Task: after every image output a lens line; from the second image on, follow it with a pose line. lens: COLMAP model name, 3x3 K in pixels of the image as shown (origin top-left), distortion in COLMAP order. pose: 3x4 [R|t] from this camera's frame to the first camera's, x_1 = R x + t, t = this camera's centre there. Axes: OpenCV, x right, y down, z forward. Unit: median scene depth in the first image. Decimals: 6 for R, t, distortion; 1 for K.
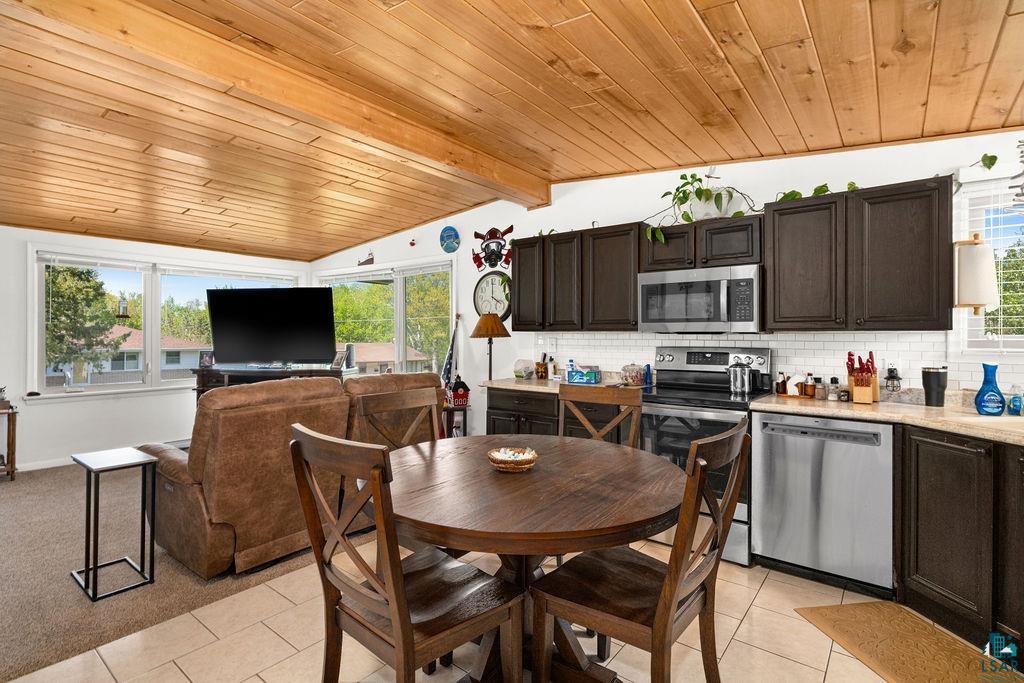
lens RADIAL K [[489.6, 0, 516.1], [0, 489.6, 334.3], [0, 0, 1]] dist [-0.001682, 0.001162]
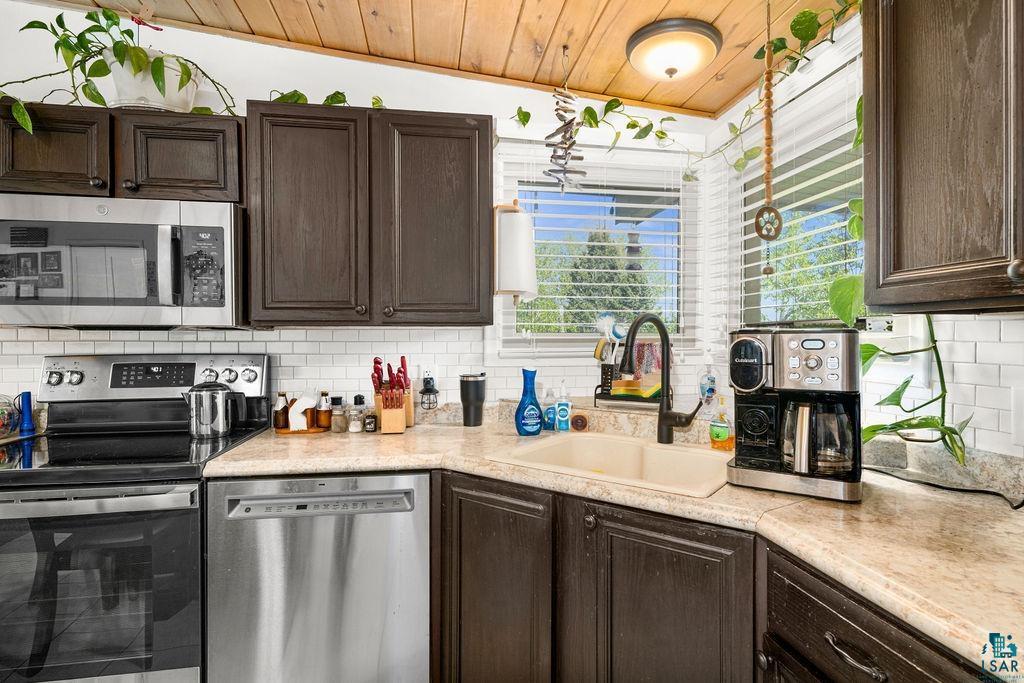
lens RADIAL K [[523.1, 0, 513.7], [0, 523.1, 342.7], [0, 0, 1]] dist [-0.001191, -0.000367]
pose [[0.681932, -0.012610, 0.731307, 0.282110], [-0.000204, 0.999848, 0.017431, 0.003609], [-0.731416, -0.012035, 0.681825, 0.370476]]
